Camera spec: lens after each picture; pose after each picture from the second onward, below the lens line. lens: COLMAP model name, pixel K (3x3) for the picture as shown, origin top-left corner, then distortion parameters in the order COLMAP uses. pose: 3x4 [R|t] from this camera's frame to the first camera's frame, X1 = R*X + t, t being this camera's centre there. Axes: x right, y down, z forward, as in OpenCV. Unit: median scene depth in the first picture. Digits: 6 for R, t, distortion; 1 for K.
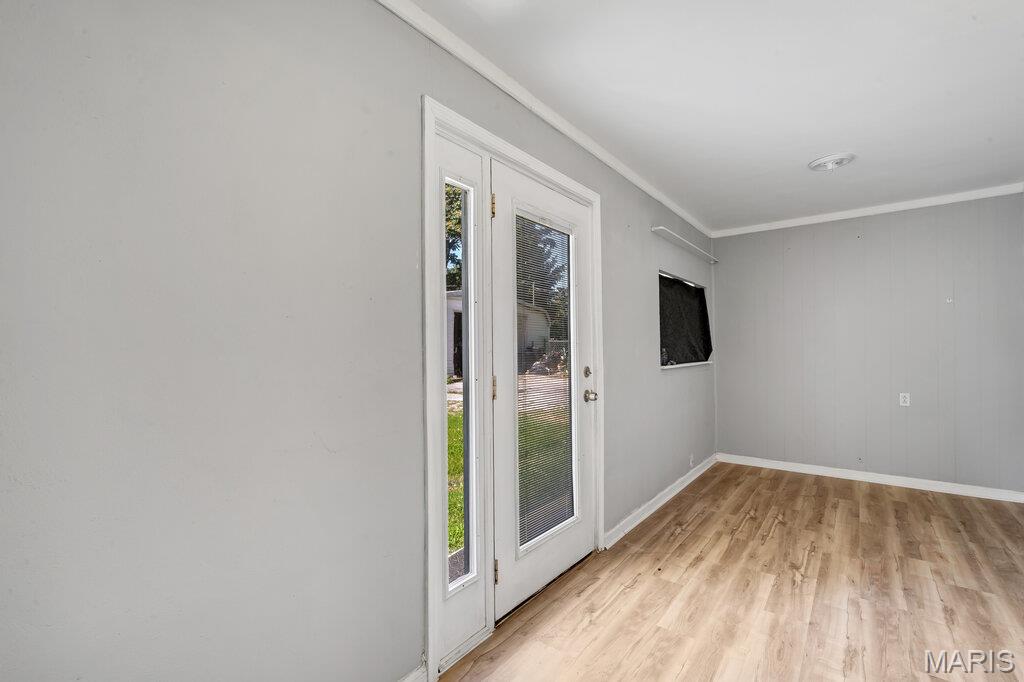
lens RADIAL K [[465.4, 0, 510.9], [0, 465.4, 344.4], [0, 0, 1]] dist [-0.001983, 0.000164]
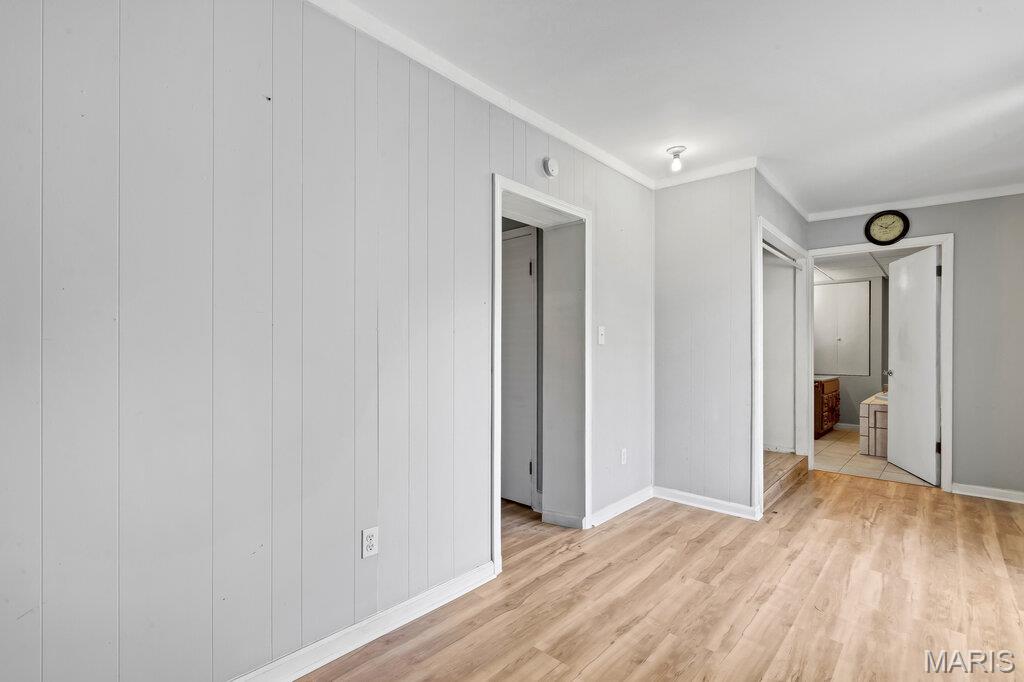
lens RADIAL K [[465.4, 0, 510.9], [0, 465.4, 344.4], [0, 0, 1]] dist [-0.001983, 0.000164]
pose [[-0.994540, 0.001217, 0.104347, 1.089196], [-0.000589, 0.999851, -0.017275, 0.038662], [-0.104353, -0.017242, -0.994391, 1.971699]]
